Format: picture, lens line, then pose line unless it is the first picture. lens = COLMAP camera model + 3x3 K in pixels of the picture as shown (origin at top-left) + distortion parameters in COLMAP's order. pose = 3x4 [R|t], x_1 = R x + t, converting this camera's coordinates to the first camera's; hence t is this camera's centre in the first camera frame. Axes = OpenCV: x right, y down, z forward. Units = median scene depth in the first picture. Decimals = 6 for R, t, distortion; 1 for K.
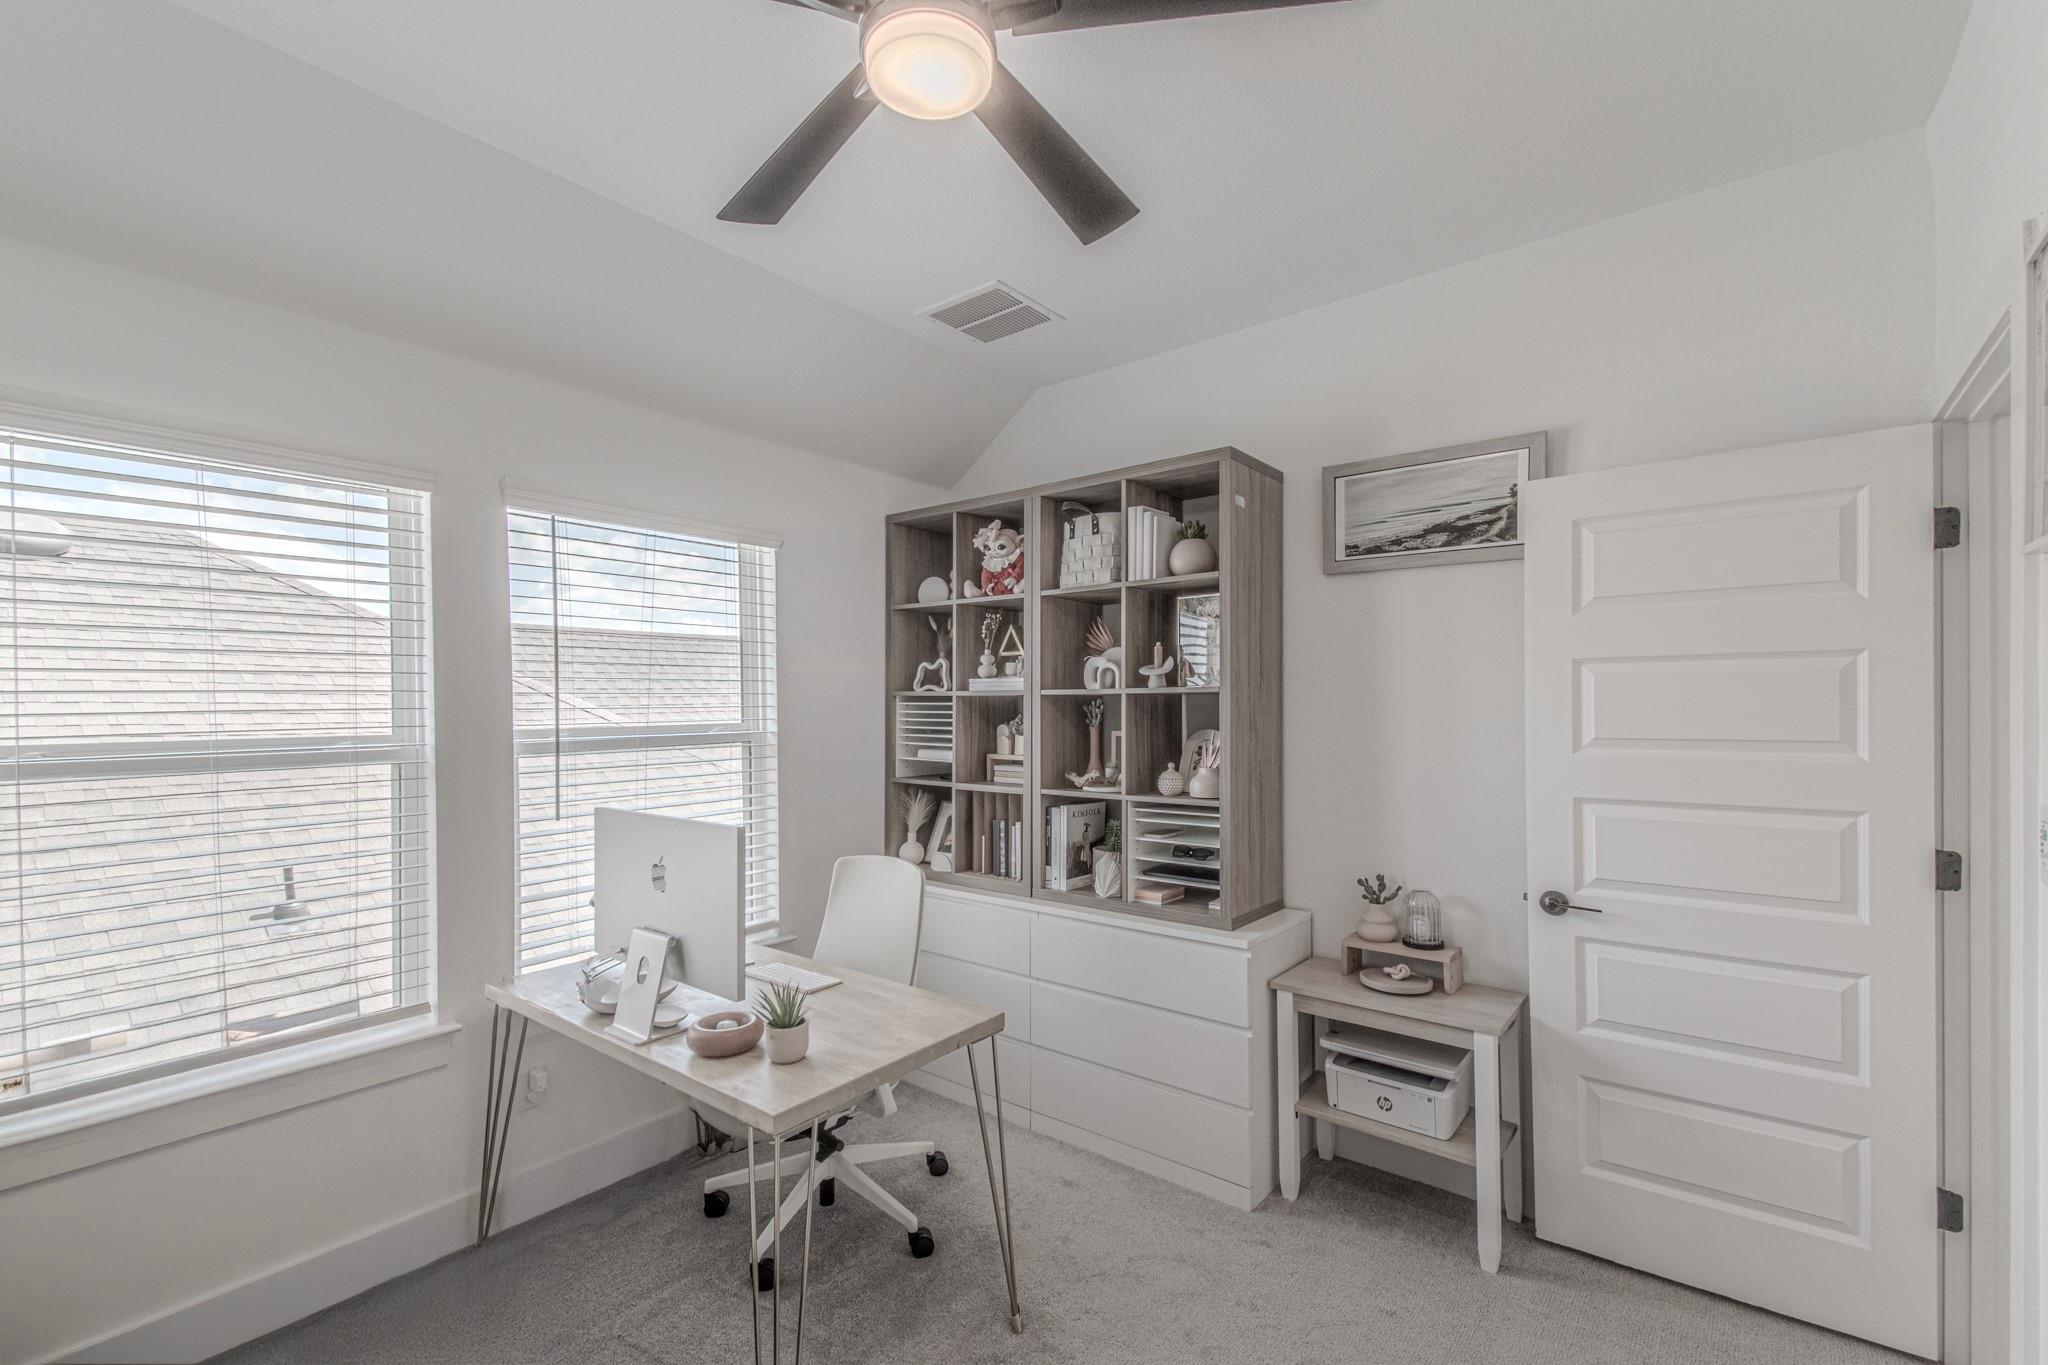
lens RADIAL K [[917.5, 0, 1041.8], [0, 917.5, 697.5], [0, 0, 1]] dist [0.016726, -0.008054]
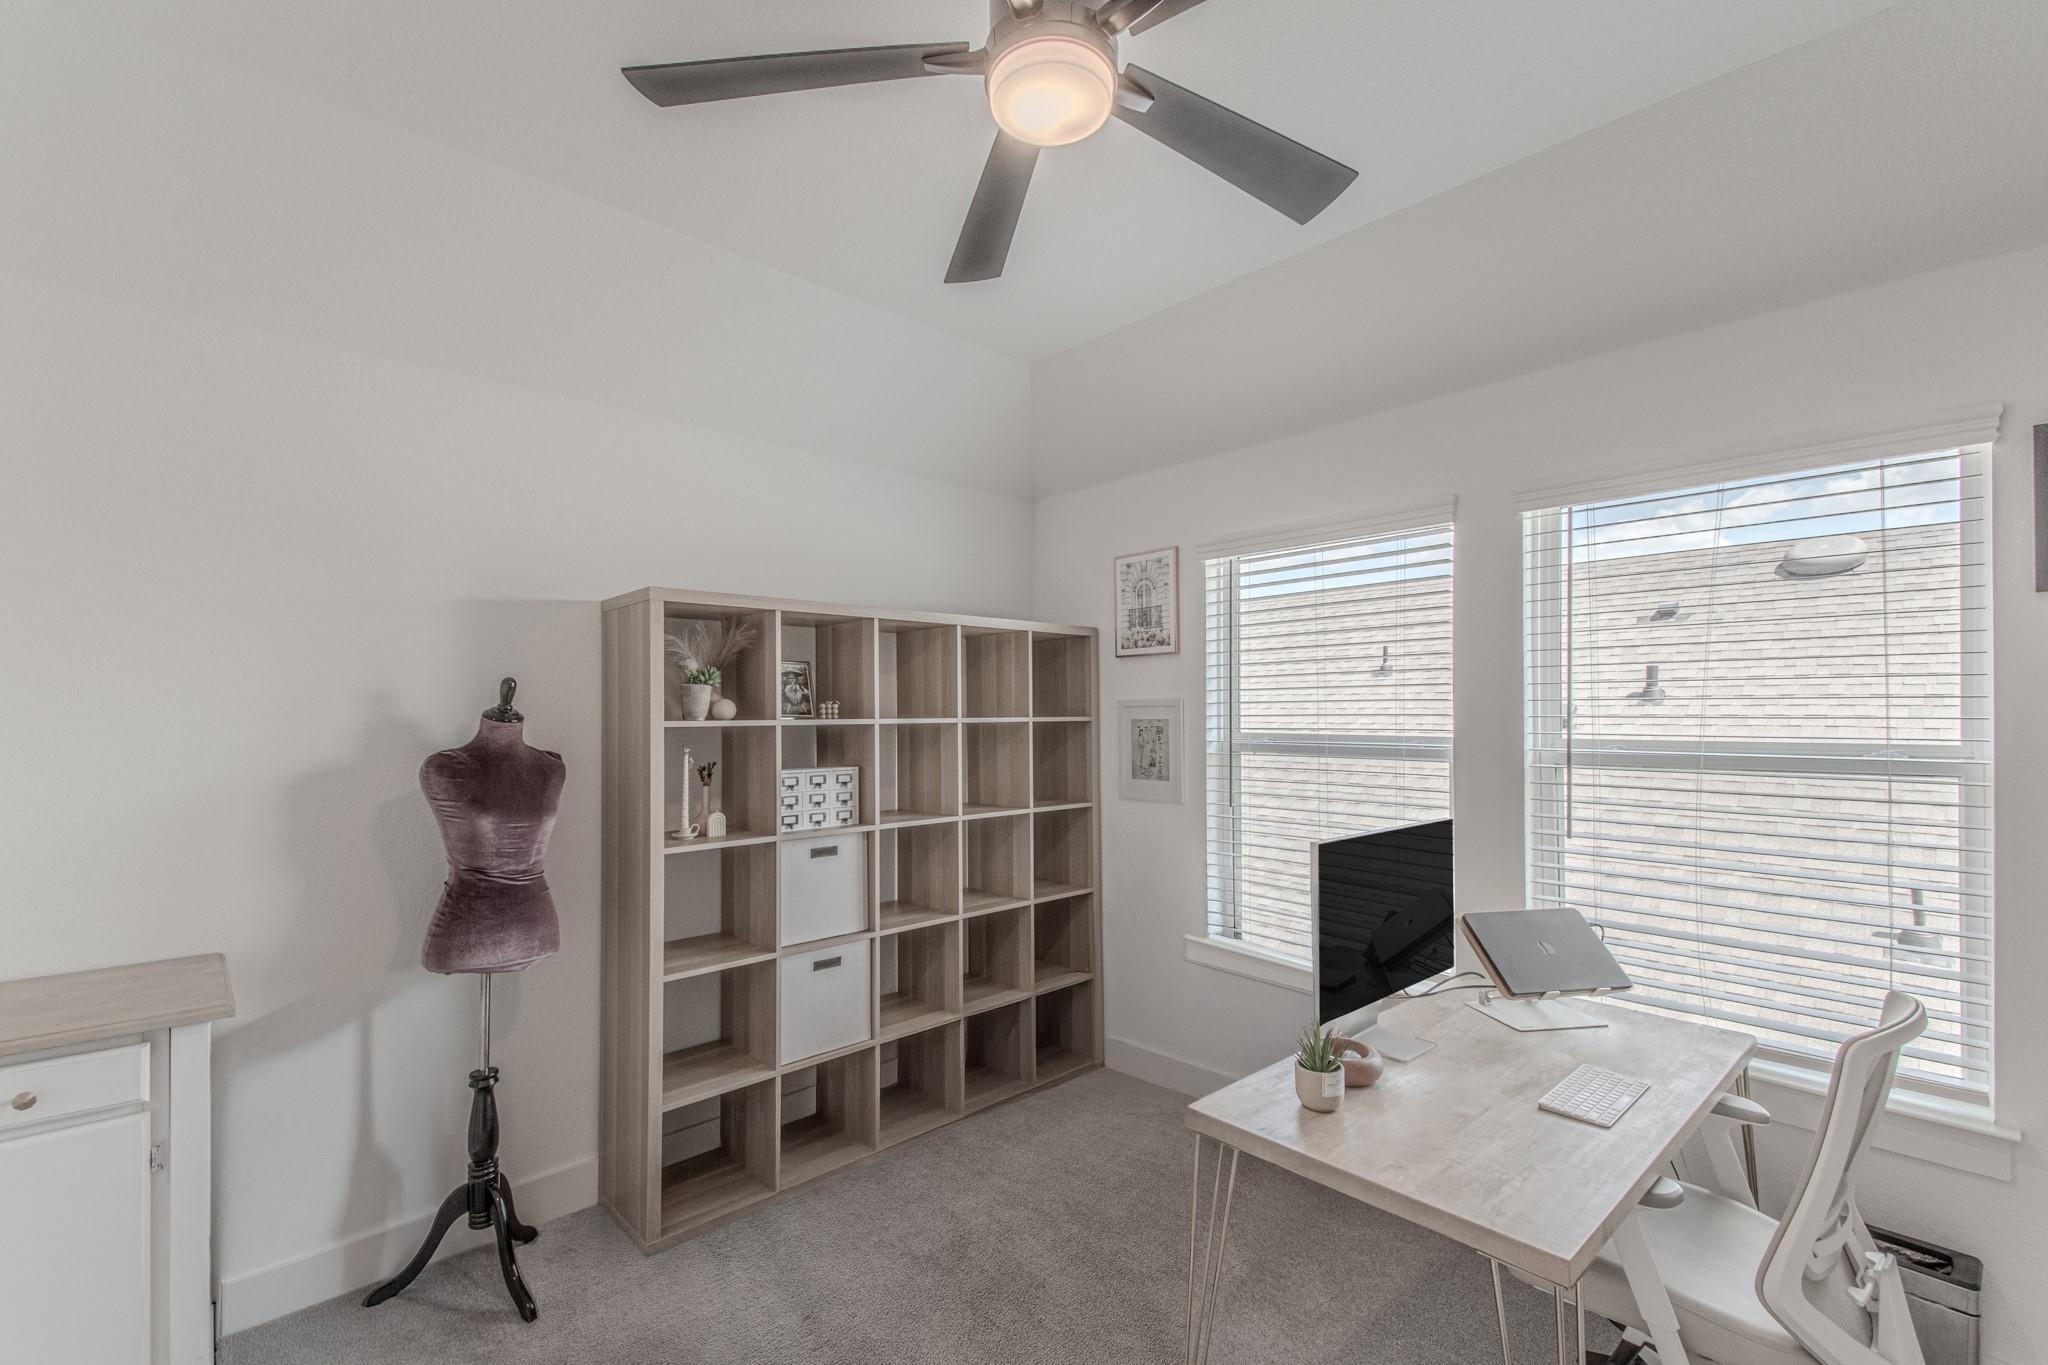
lens RADIAL K [[917.5, 0, 1025.4], [0, 917.5, 697.8], [0, 0, 1]] dist [0.016726, -0.008054]
pose [[-0.200449, -0.006587, -0.979682, 0.266906], [0.004872, 0.999958, -0.007720, -0.001260], [0.979692, -0.006321, -0.200408, 0.356439]]
